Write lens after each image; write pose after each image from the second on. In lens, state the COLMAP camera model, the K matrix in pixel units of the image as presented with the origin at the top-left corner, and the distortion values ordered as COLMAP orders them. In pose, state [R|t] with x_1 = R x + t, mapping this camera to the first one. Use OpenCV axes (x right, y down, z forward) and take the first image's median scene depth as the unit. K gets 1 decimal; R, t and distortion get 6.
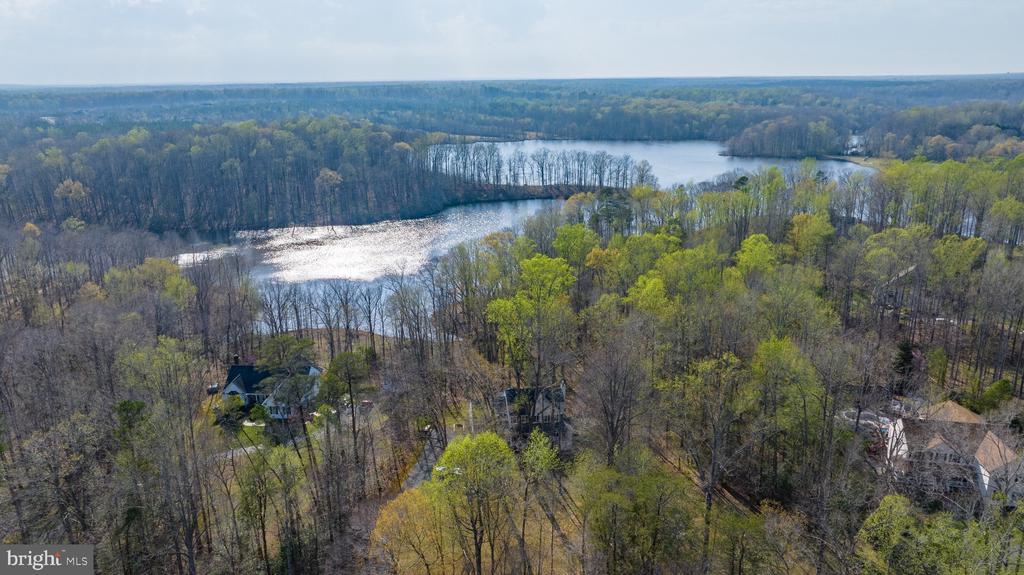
lens RADIAL K [[752.3, 0, 512.0], [0, 752.3, 287.5], [0, 0, 1]] dist [-0.033533, -0.001585]
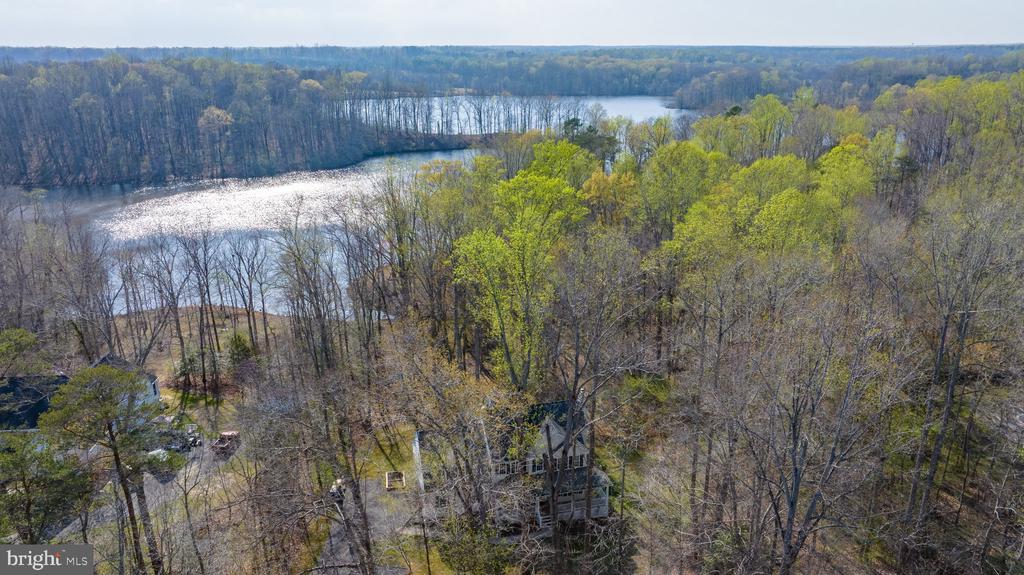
lens RADIAL K [[752.3, 0, 512.0], [0, 752.3, 287.5], [0, 0, 1]] dist [-0.033533, -0.001585]
pose [[0.995012, -0.026212, 0.096248, -0.010850], [0.022711, 0.999046, 0.037287, 0.008477], [-0.097134, -0.034915, 0.994659, 0.141315]]
